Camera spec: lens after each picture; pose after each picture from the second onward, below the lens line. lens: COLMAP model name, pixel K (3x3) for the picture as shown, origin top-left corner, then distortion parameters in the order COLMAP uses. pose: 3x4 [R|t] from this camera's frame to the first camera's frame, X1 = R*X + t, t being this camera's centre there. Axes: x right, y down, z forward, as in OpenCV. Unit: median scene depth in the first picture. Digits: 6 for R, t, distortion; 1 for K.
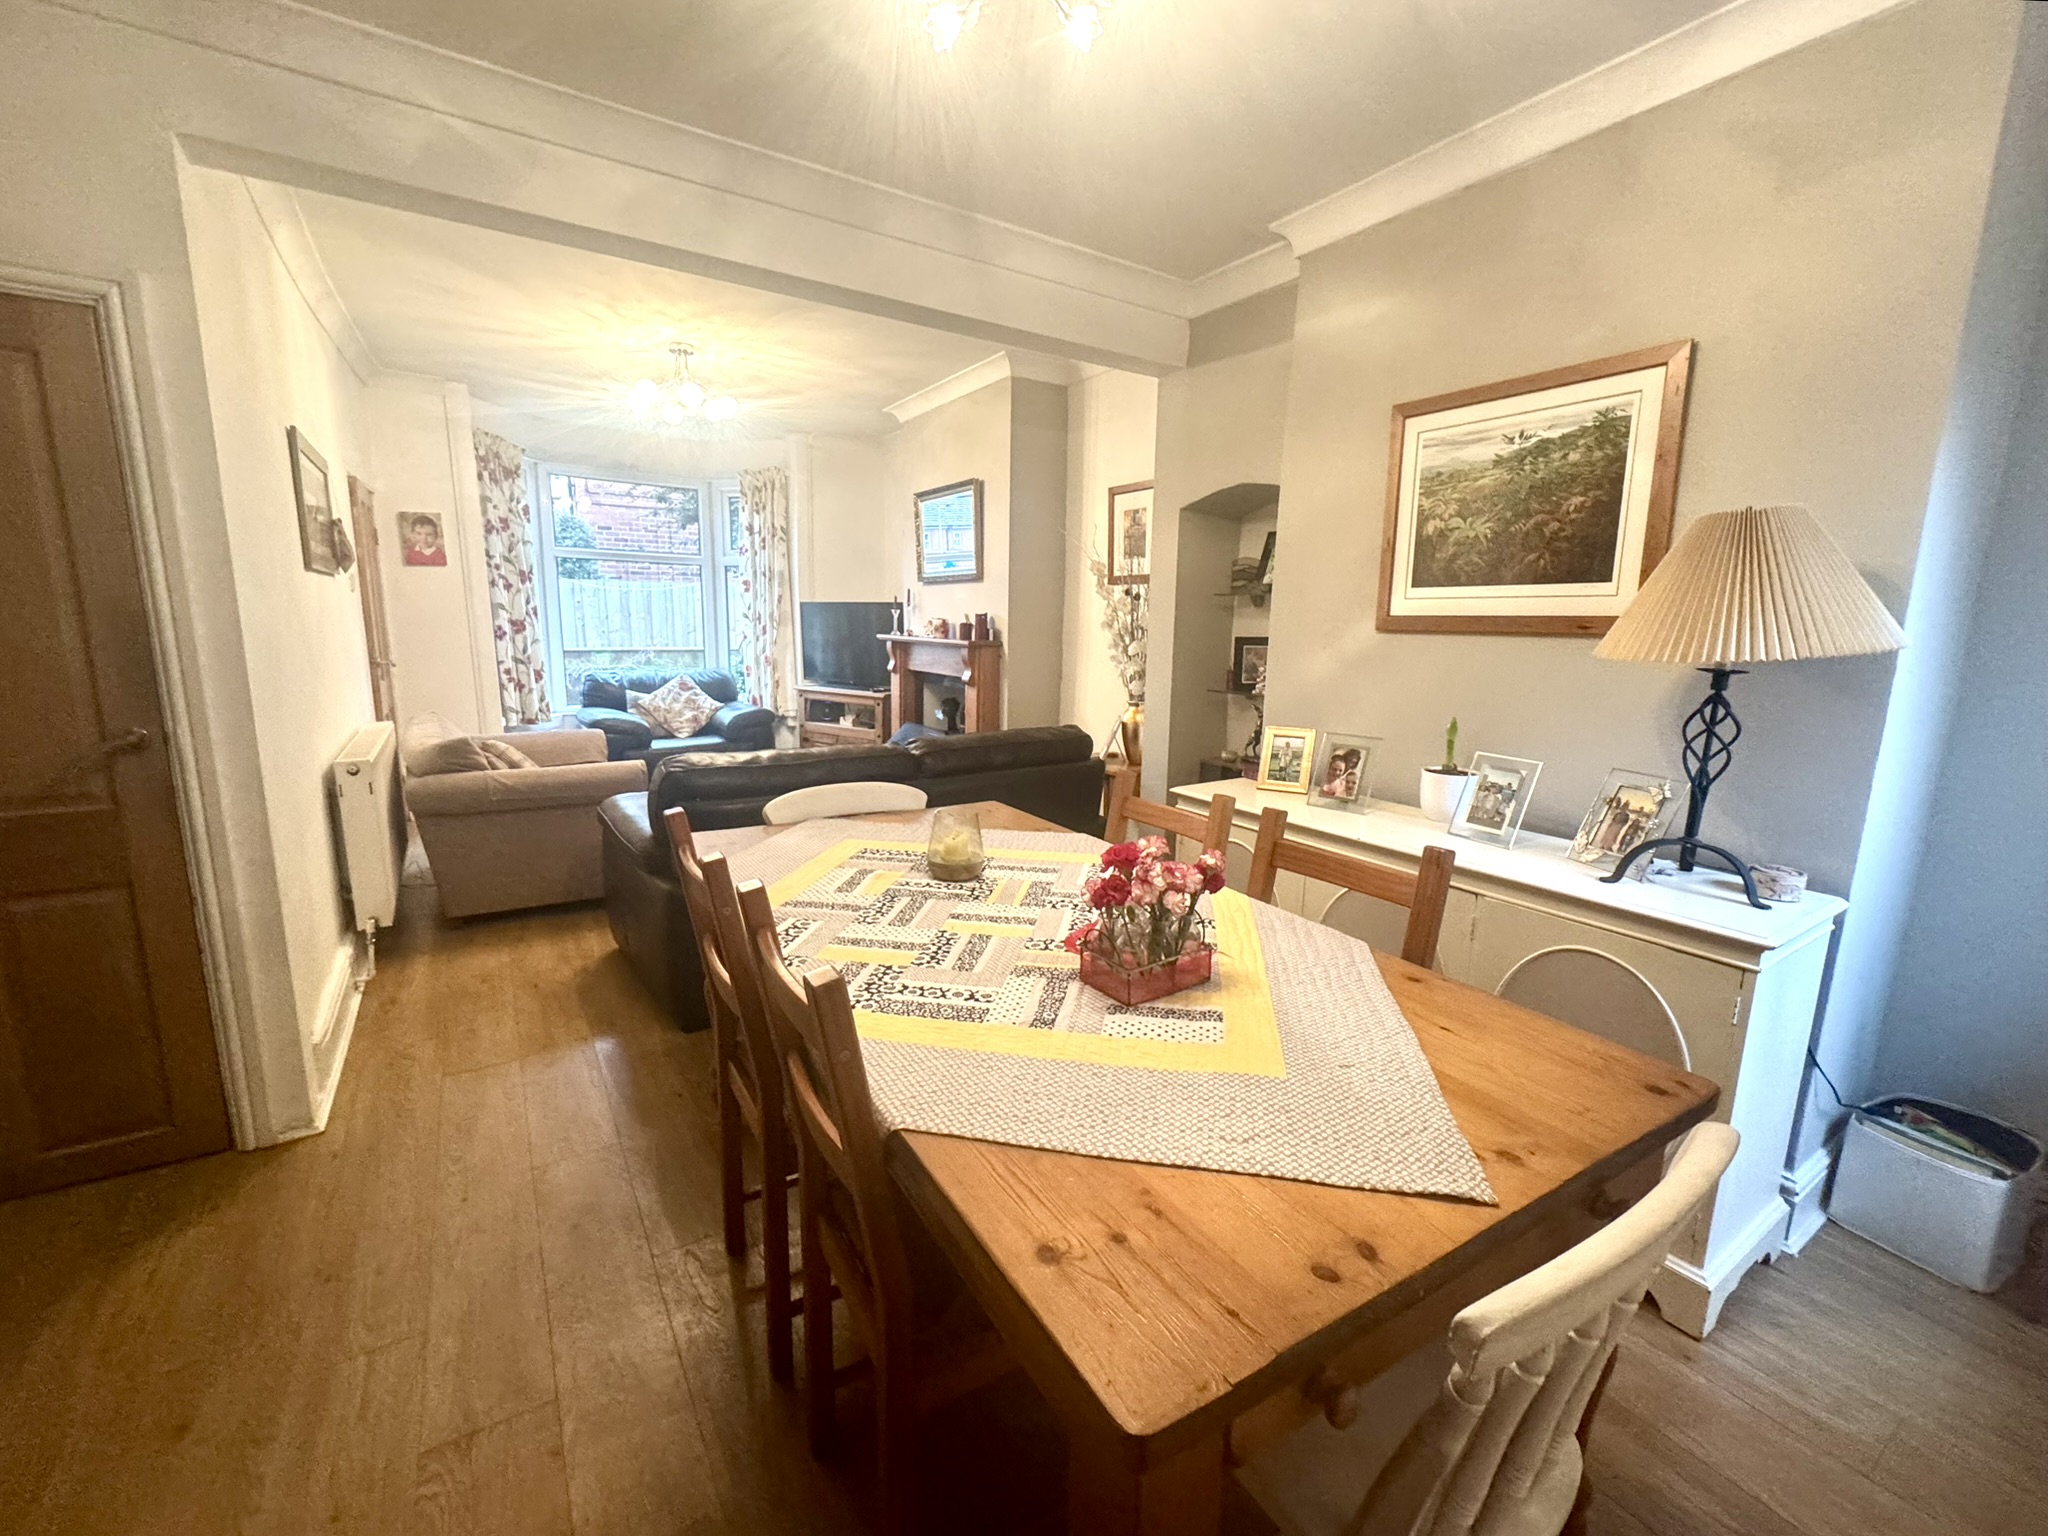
lens RADIAL K [[840.7, 0, 1020.5], [0, 840.7, 766.9], [0, 0, 1]] dist [-0.002627, -0.000433]
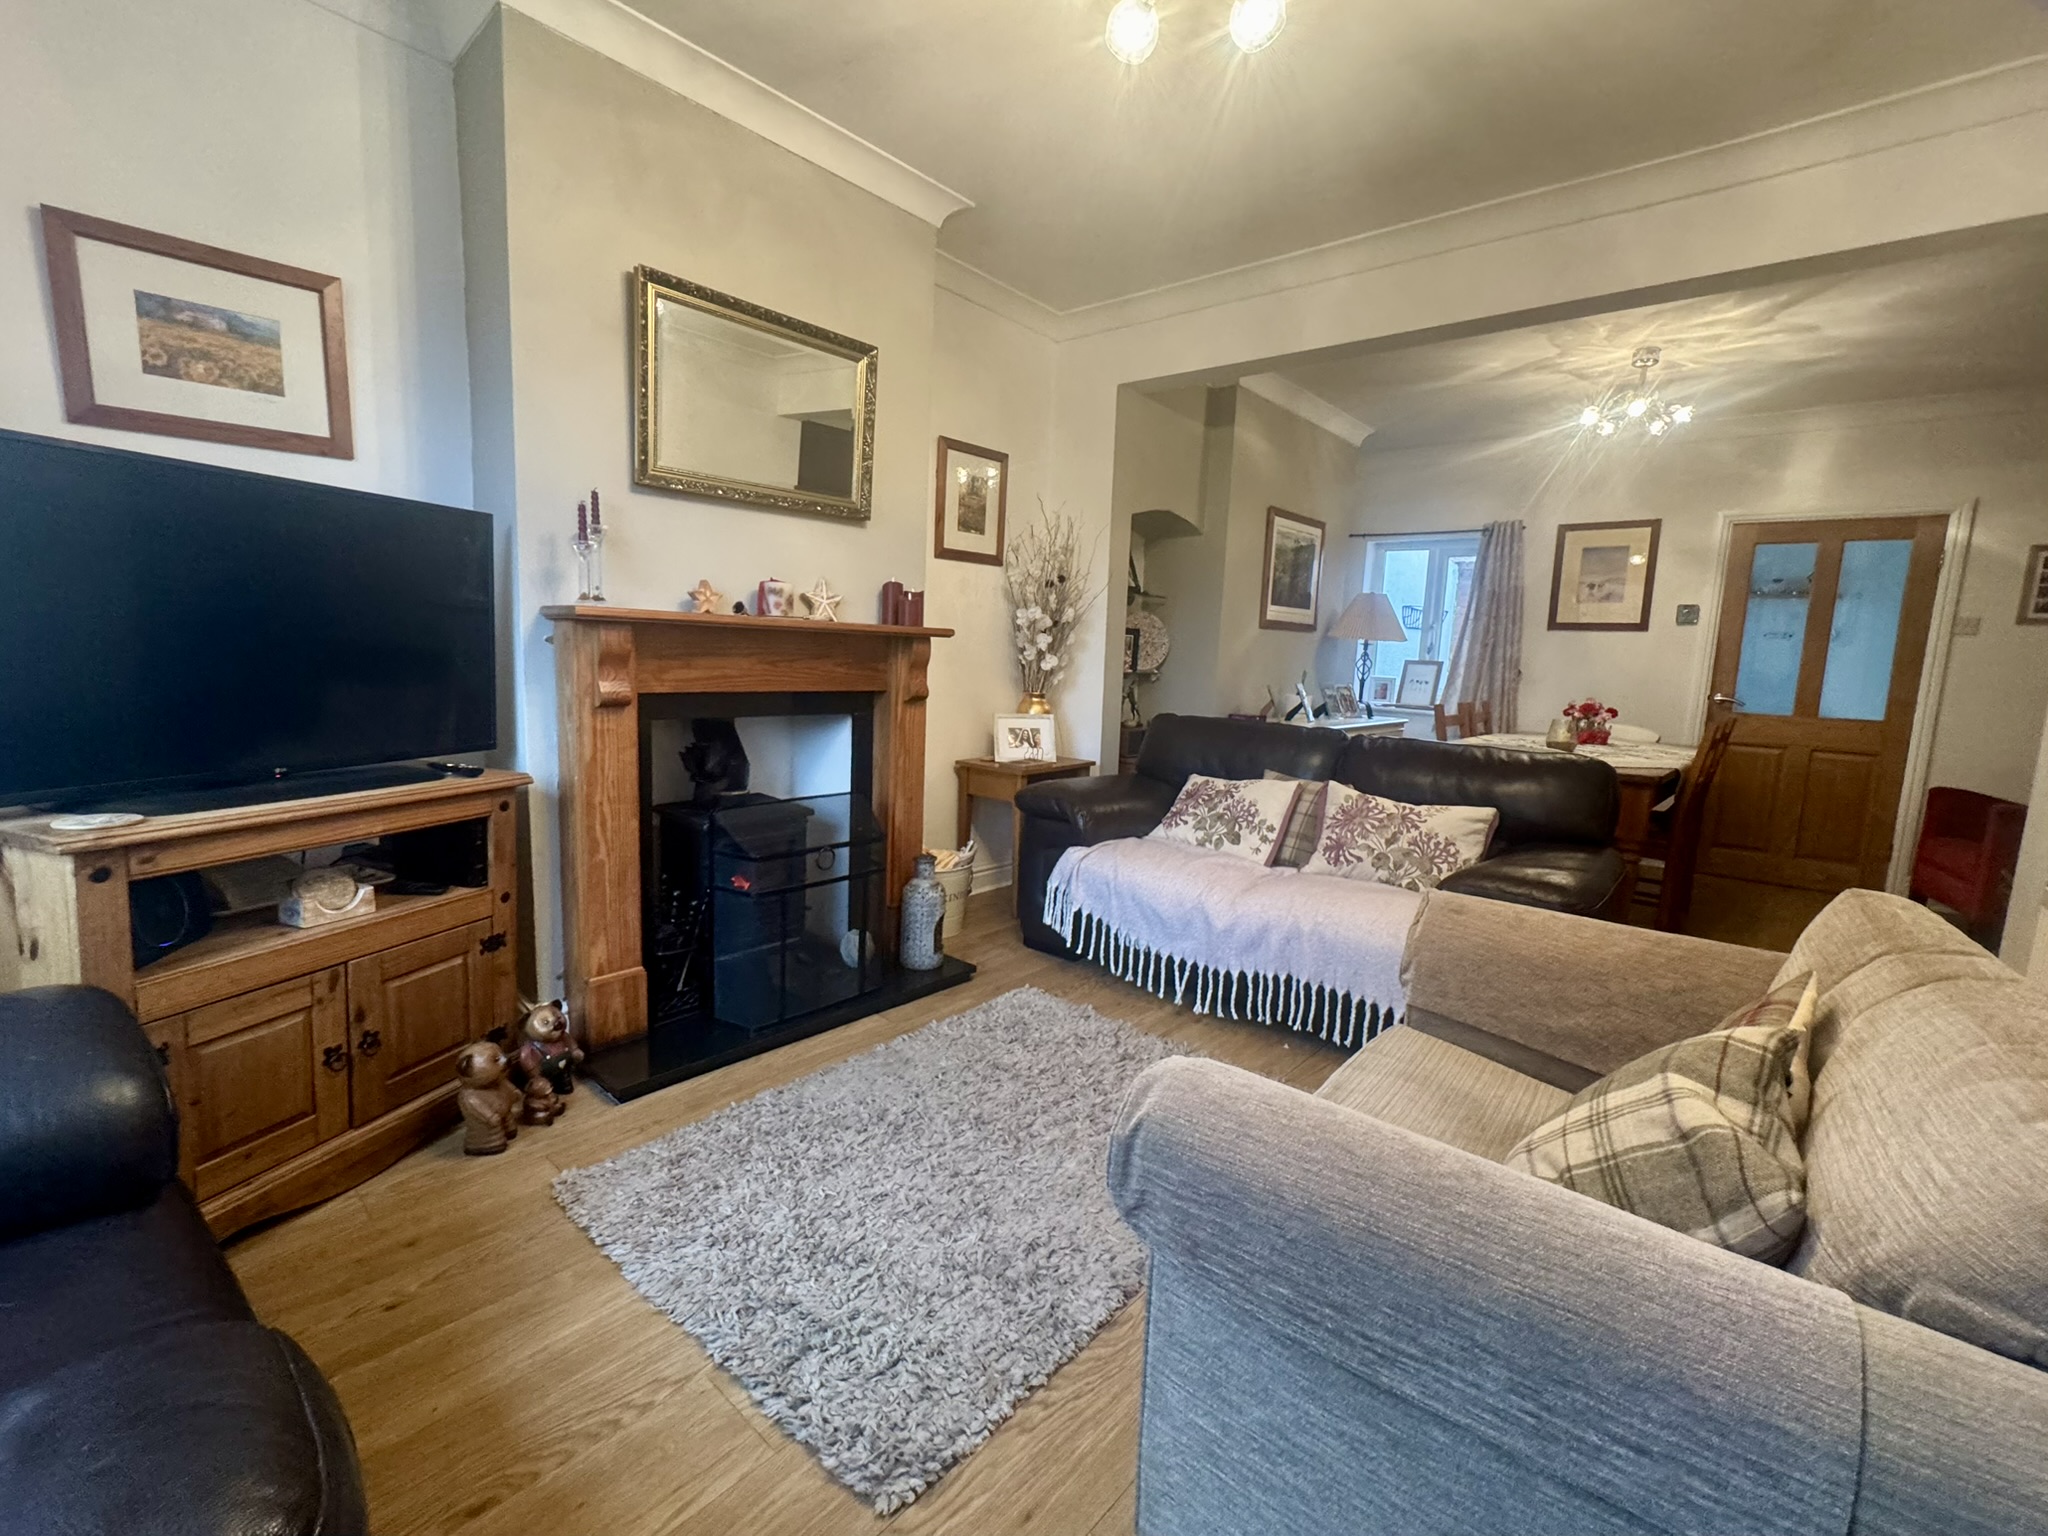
lens RADIAL K [[893.0, 0, 1024.0], [0, 893.0, 768.0], [0, 0, 1]] dist [-0.000856, -0.000621]
pose [[-0.273450, -0.156559, 0.949060, -1.000261], [0.124355, 0.972631, 0.196278, -0.236738], [-0.953814, 0.171692, -0.246497, 1.544986]]
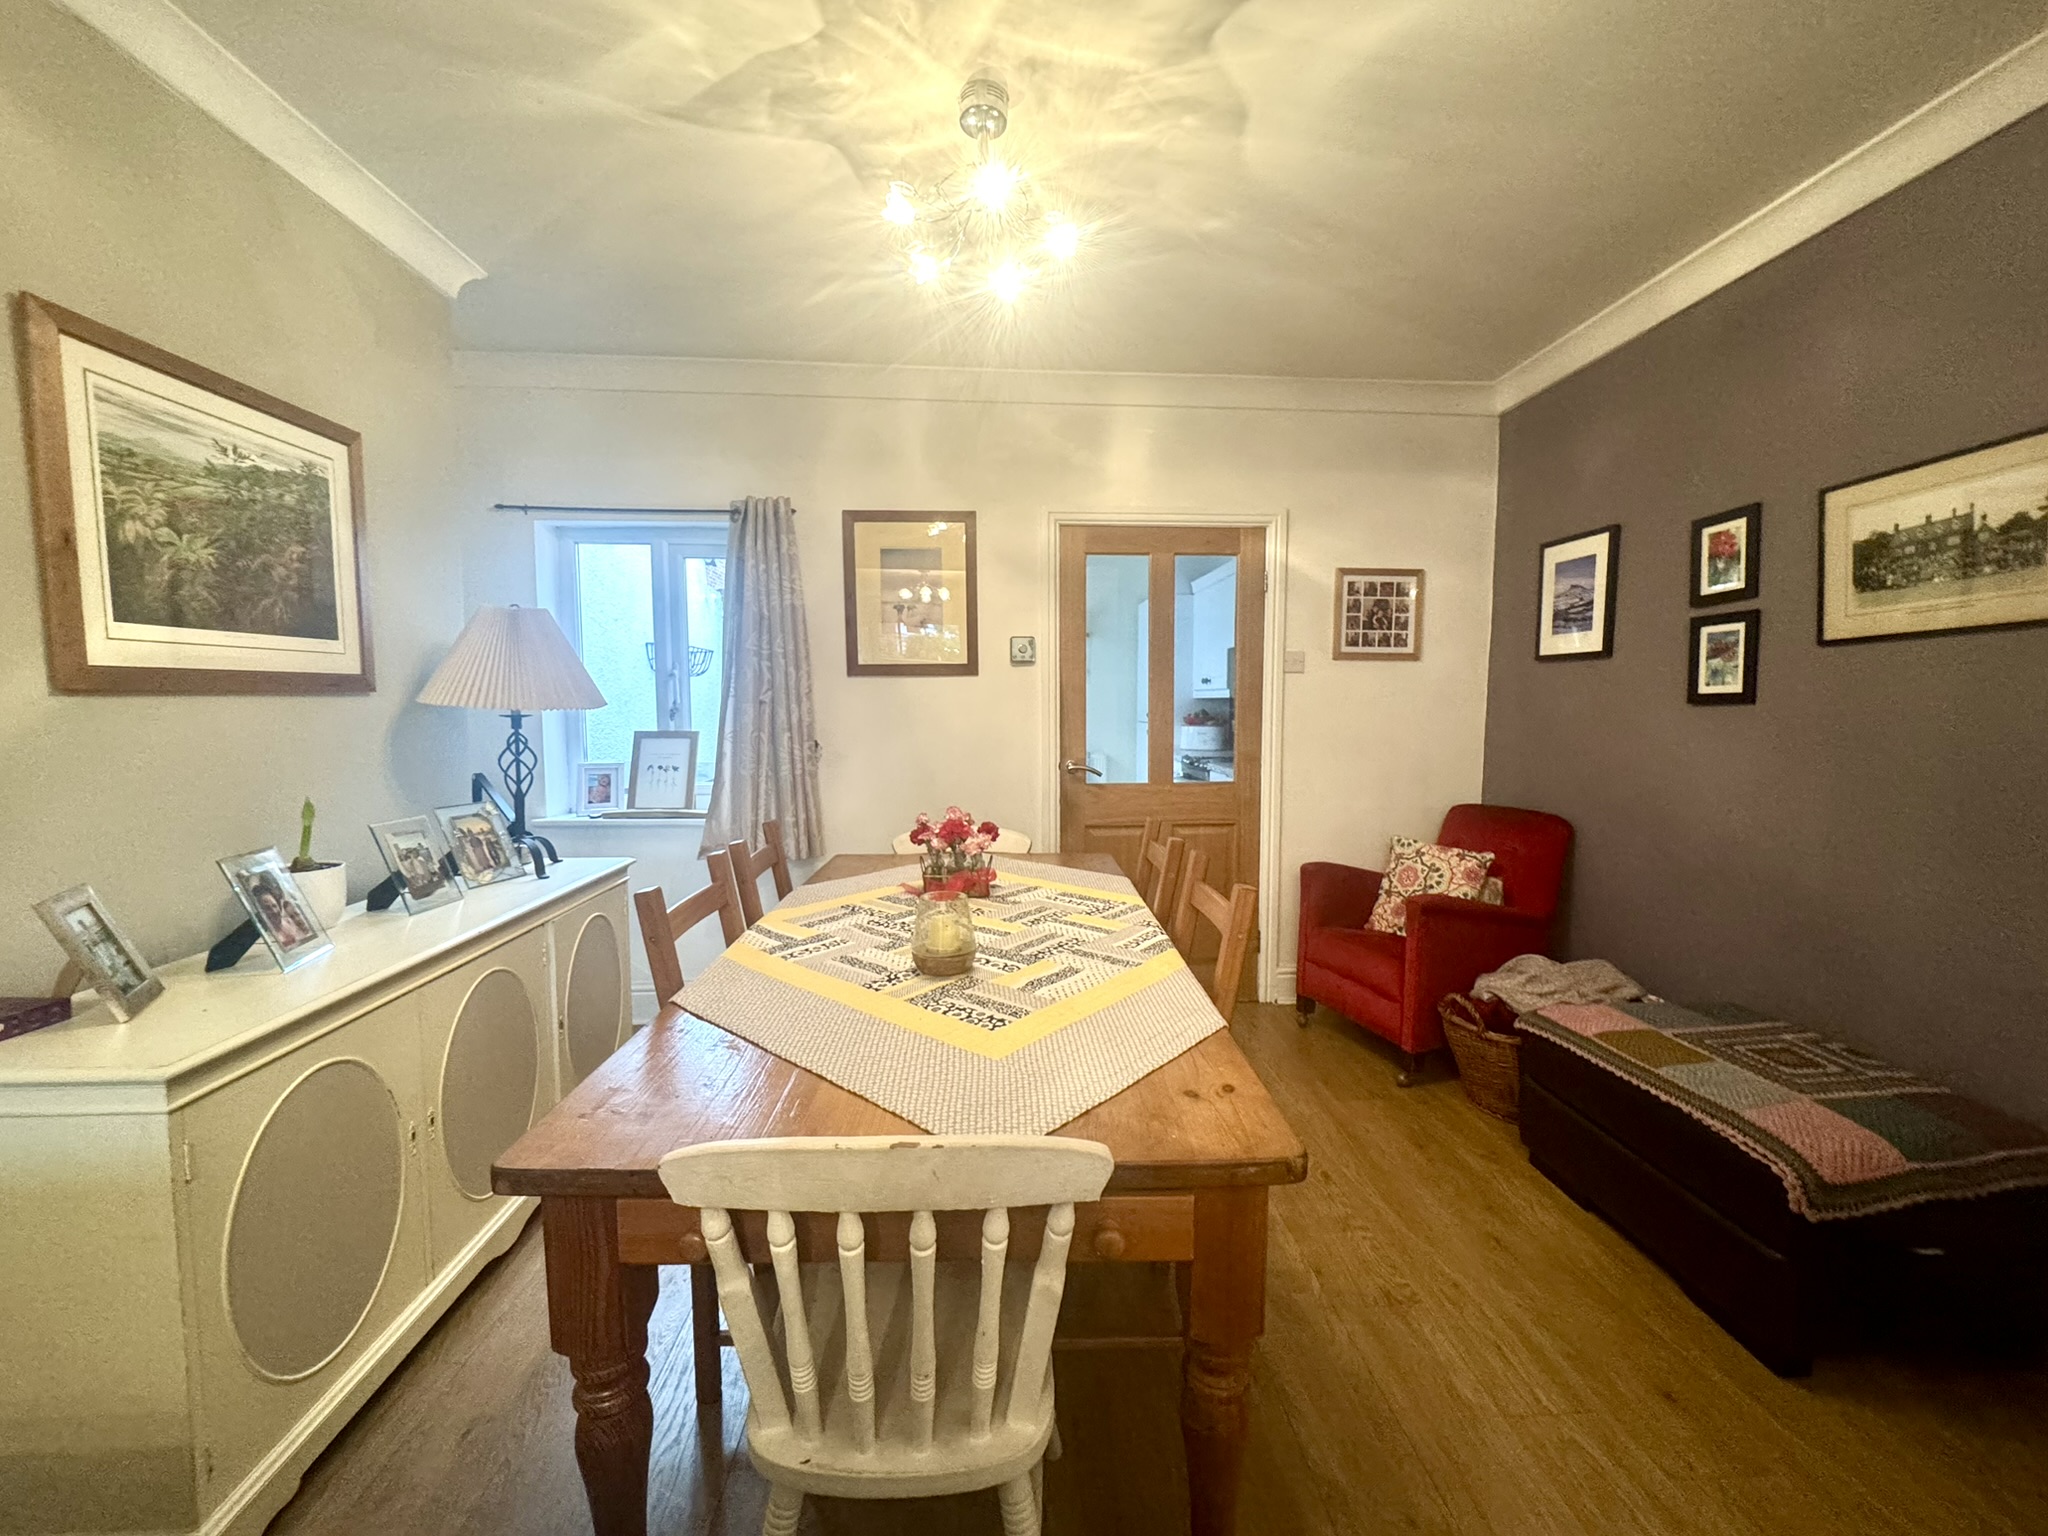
lens RADIAL K [[823.3, 0, 1024.0], [0, 823.3, 768.0], [0, 0, 1]] dist [-0.002988, -0.000799]
pose [[-0.864060, -0.054218, 0.500461, -0.308810], [0.077129, 0.968185, 0.238054, -0.147909], [-0.497446, 0.244293, -0.832387, 0.880845]]
